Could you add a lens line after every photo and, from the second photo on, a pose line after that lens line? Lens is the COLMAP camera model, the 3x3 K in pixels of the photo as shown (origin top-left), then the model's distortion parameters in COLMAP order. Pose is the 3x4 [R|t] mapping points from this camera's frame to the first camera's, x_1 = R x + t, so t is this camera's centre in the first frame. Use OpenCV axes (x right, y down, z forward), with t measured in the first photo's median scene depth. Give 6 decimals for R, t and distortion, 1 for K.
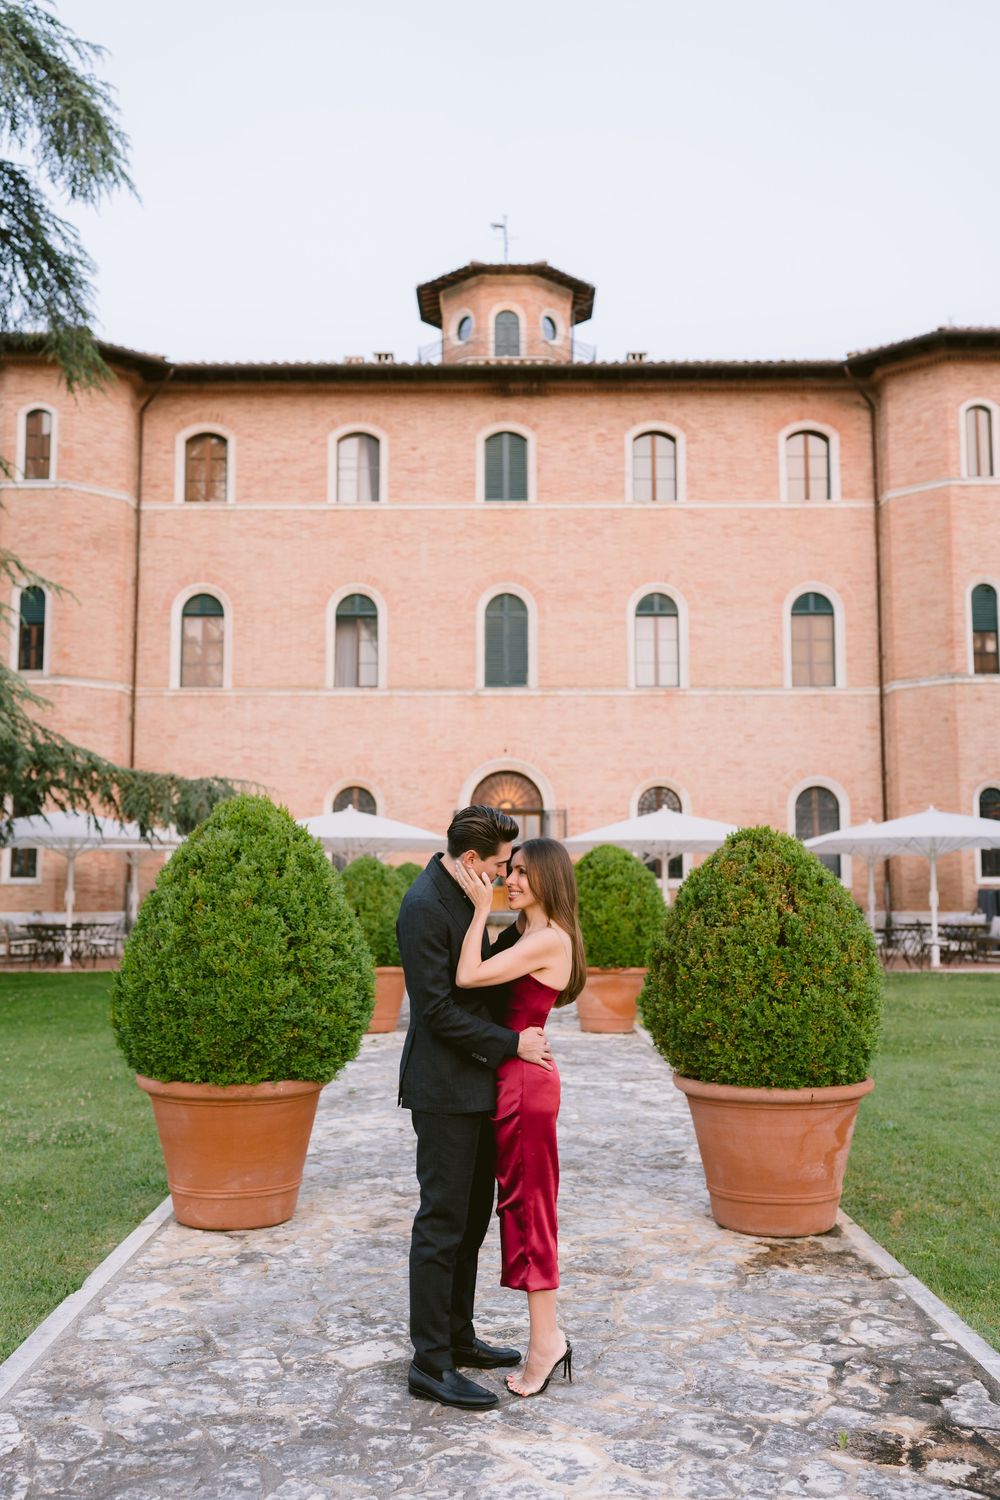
lens RADIAL K [[1498.0, 0, 500.0], [0, 1498.0, 750.0], [0, 0, 1]] dist [-0.004803, 0.000025]
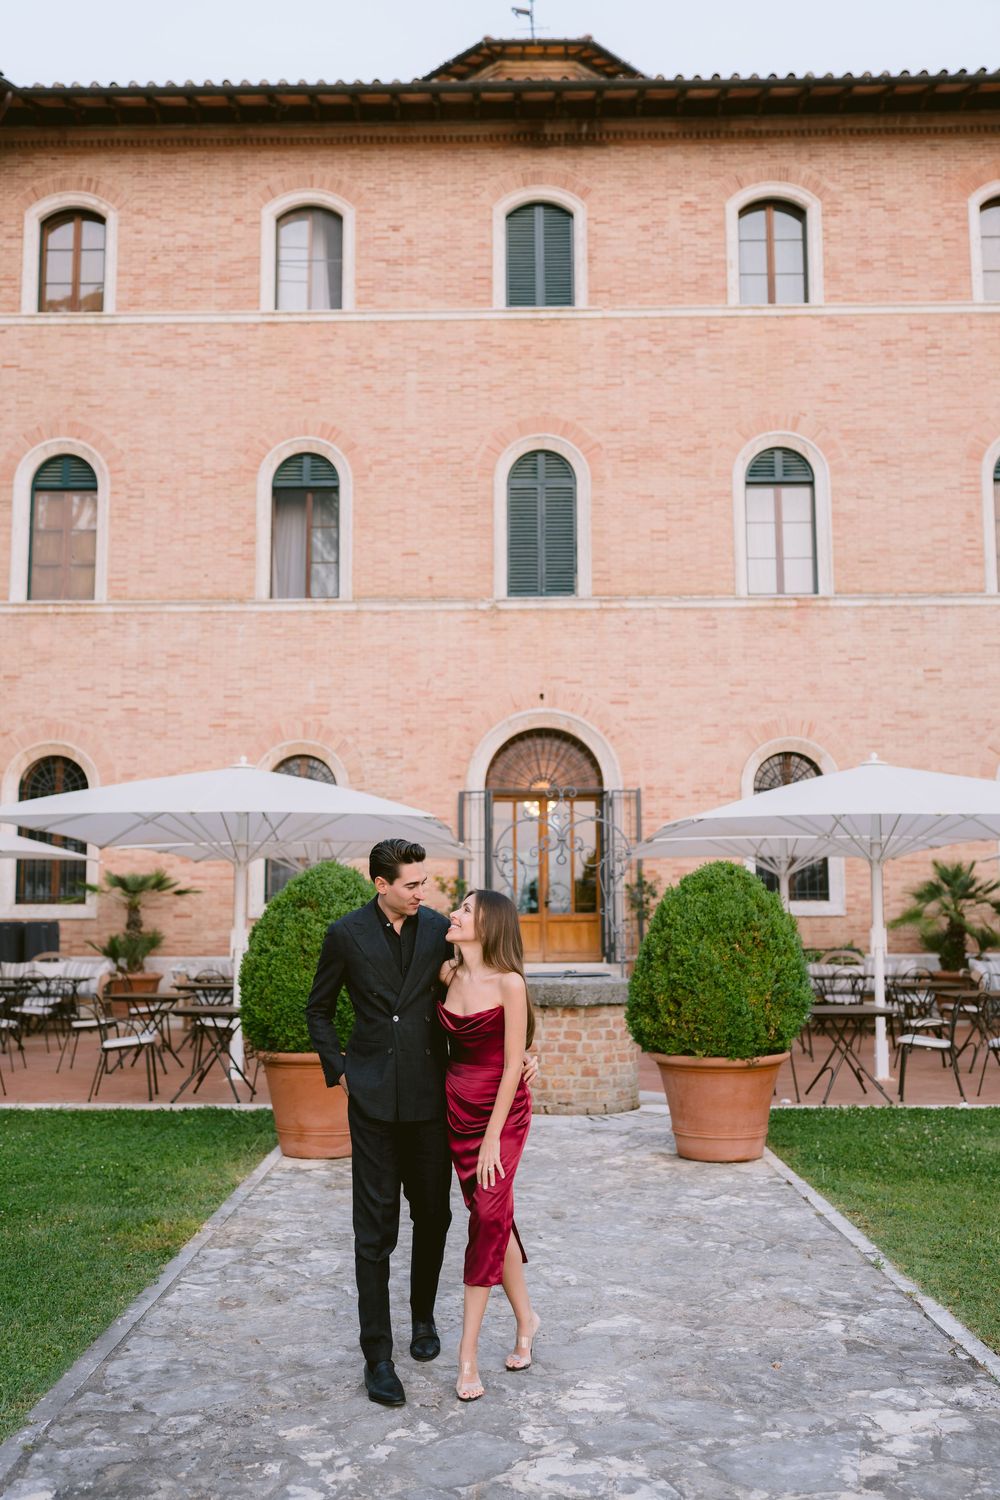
lens RADIAL K [[1498.0, 0, 500.0], [0, 1498.0, 750.0], [0, 0, 1]] dist [-0.004803, 0.000025]
pose [[0.999895, -0.004660, -0.013703, -0.005171], [0.004440, 0.999862, -0.015980, 0.032128], [0.013775, 0.015917, 0.999778, 0.367580]]
